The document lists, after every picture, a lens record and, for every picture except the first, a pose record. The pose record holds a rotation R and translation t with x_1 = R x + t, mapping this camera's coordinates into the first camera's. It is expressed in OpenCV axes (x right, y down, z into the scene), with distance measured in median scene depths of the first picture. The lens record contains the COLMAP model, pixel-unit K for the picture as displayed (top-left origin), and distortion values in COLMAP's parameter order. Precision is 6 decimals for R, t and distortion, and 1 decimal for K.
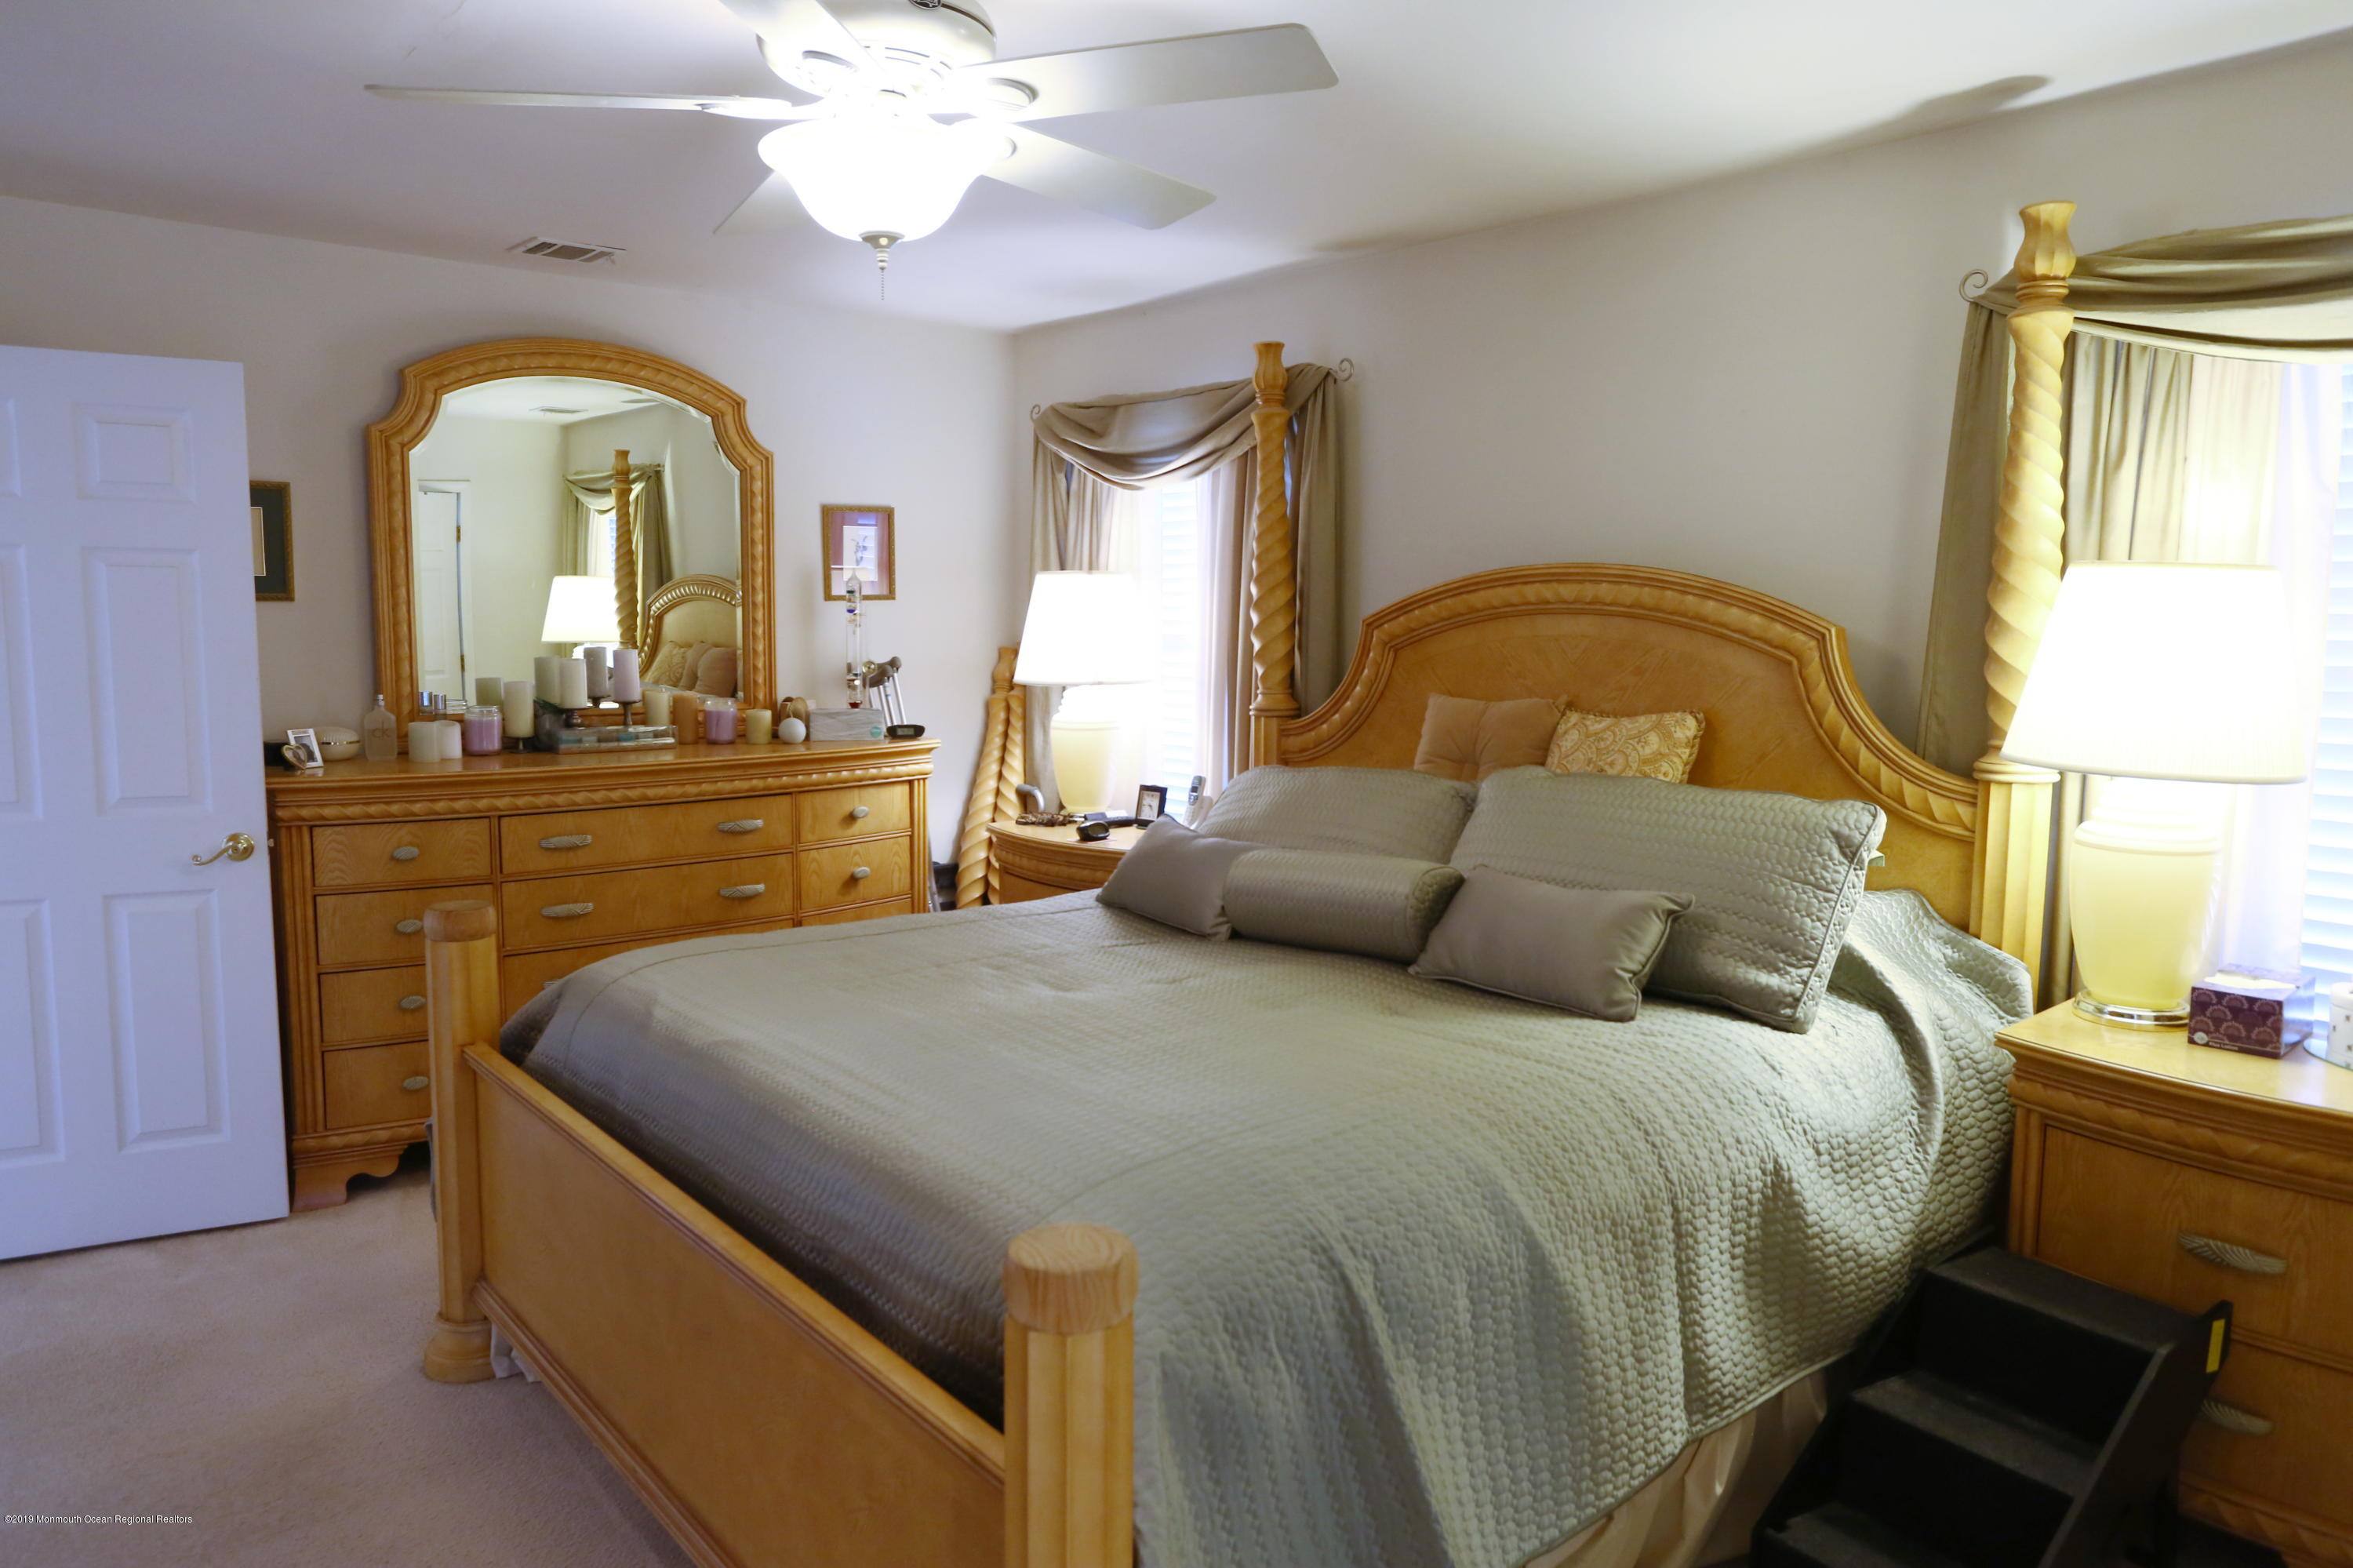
lens RADIAL K [[1632.1, 0, 1174.8], [0, 1632.1, 773.6], [0, 0, 1]] dist [-0.023776, 0.016246]
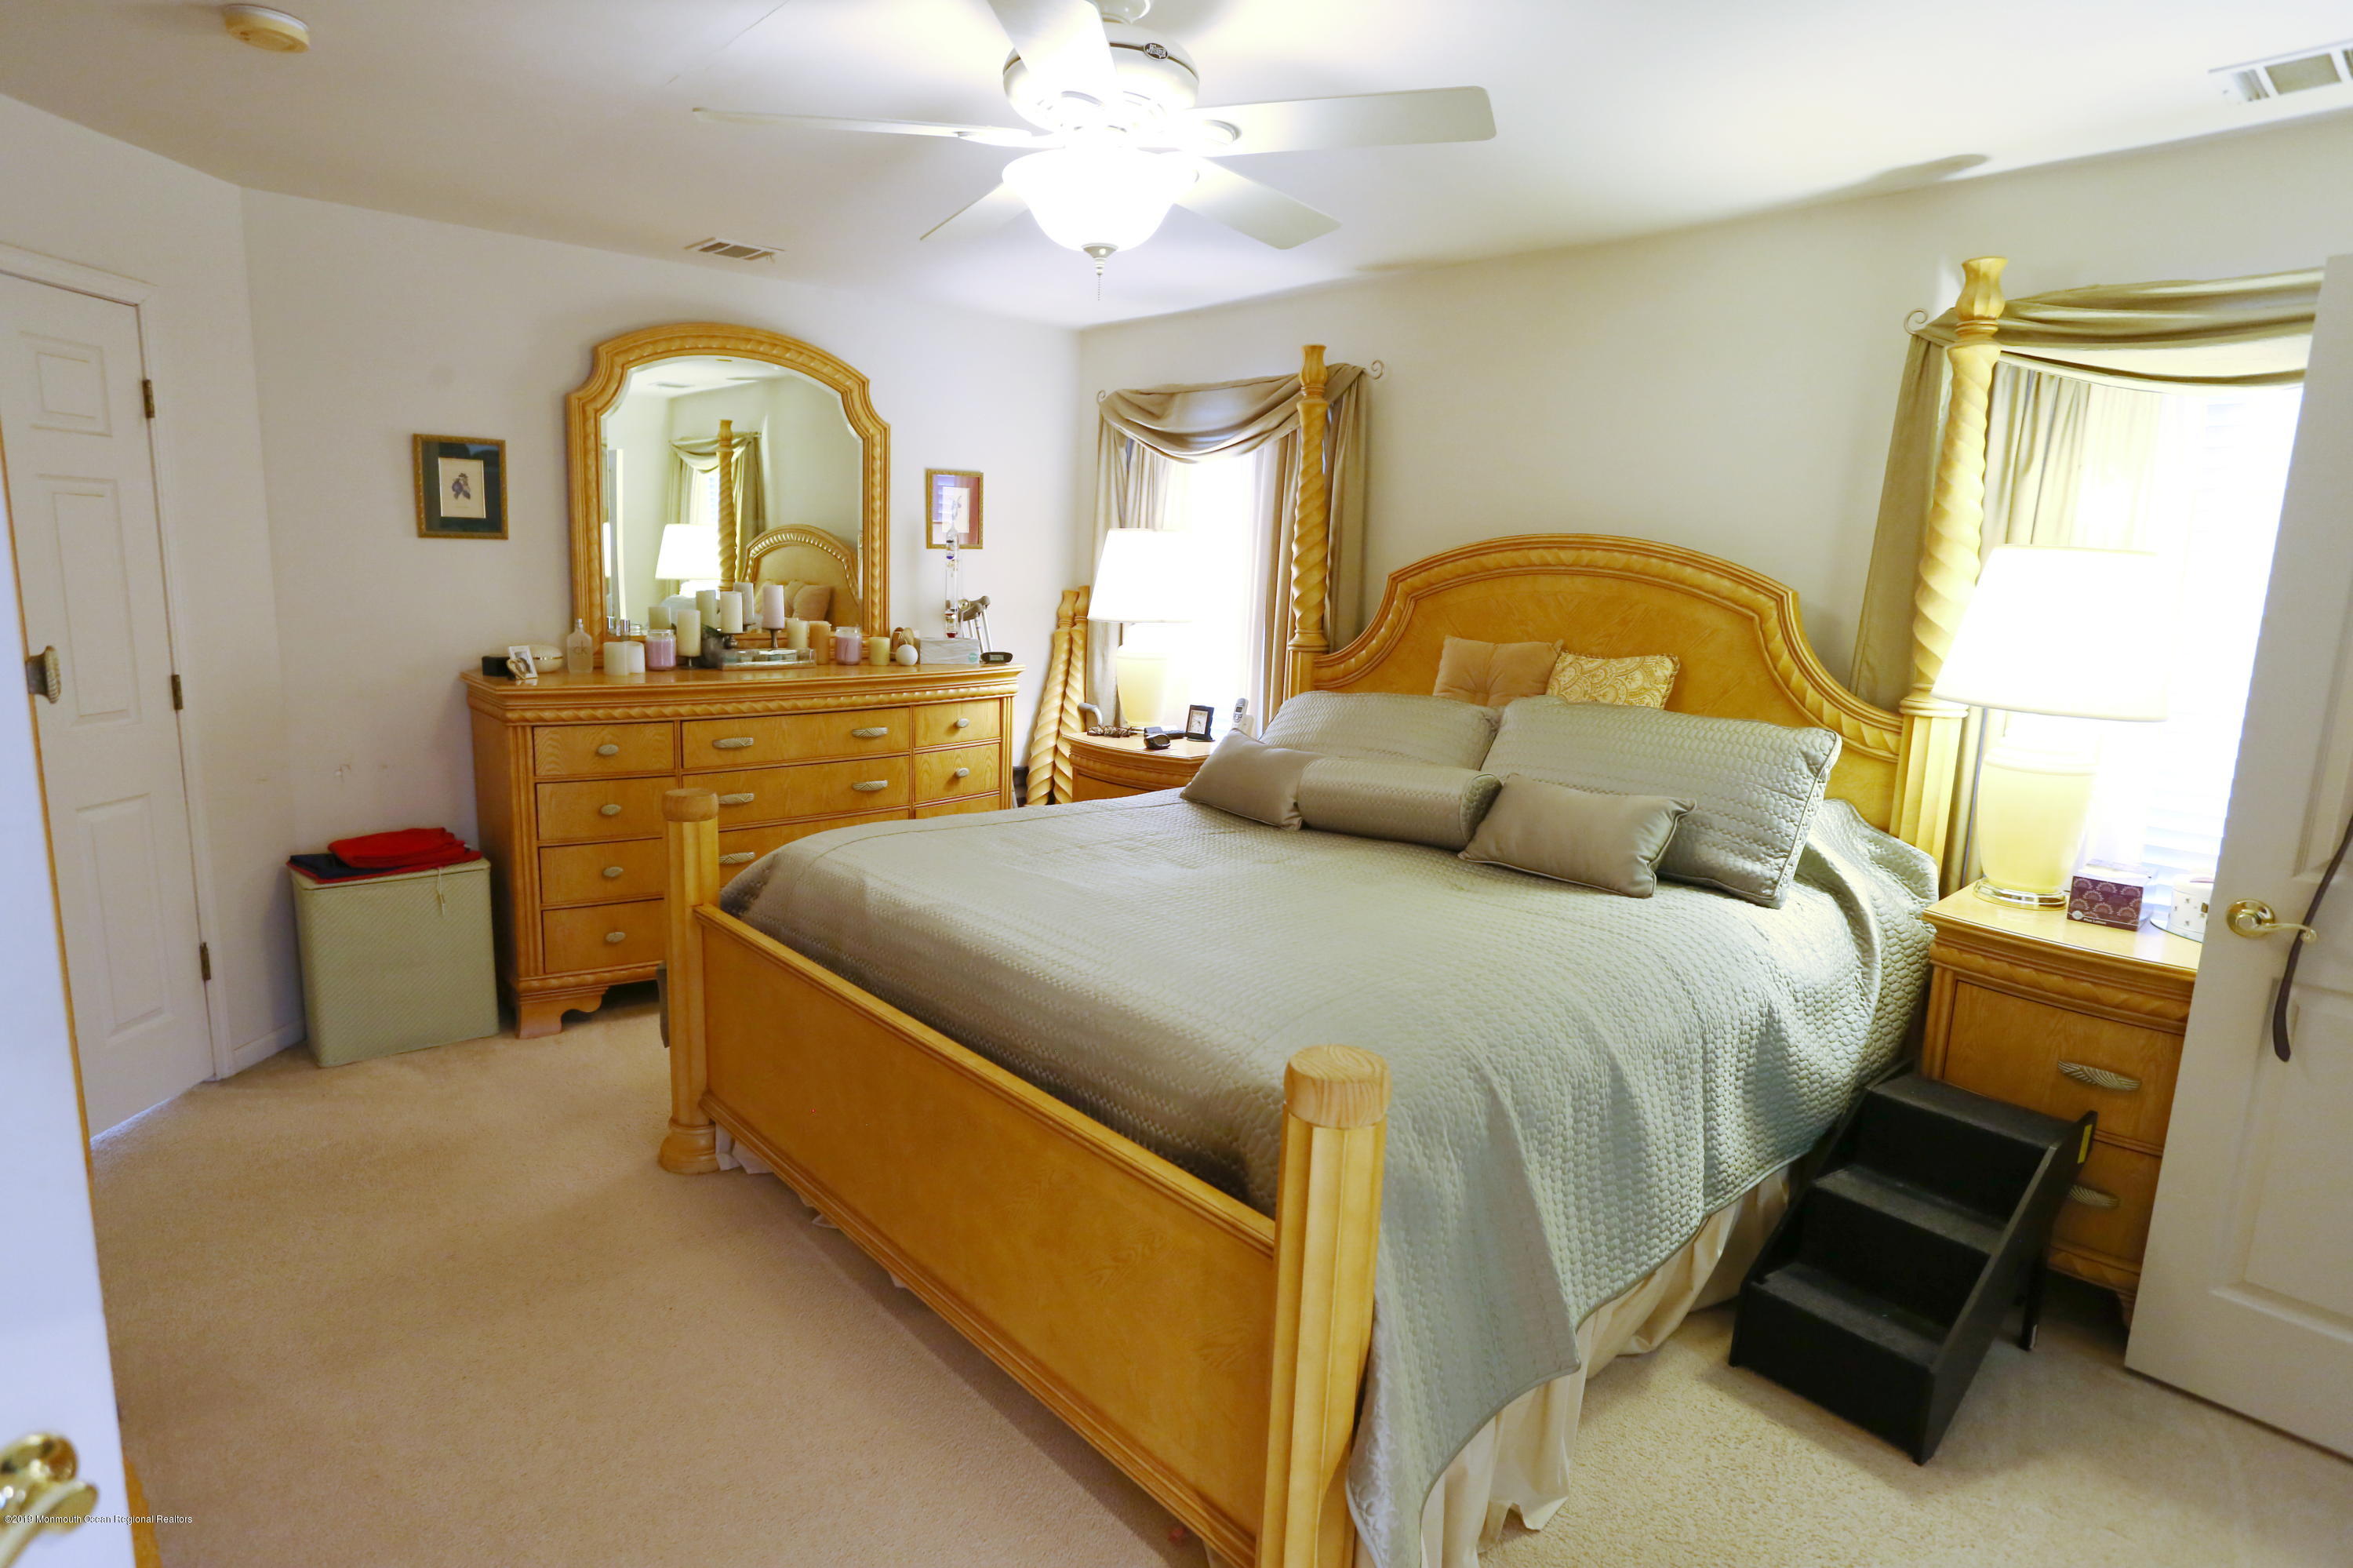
lens RADIAL K [[1330.8, 0, 1175.5], [0, 1330.8, 785.2], [0, 0, 1]] dist [-0.042295, 0.003490]
pose [[0.998878, 0.016771, 0.044287, -0.120368], [-0.019603, 0.997739, 0.064287, 0.004433], [-0.043109, -0.065083, 0.996948, -0.009405]]
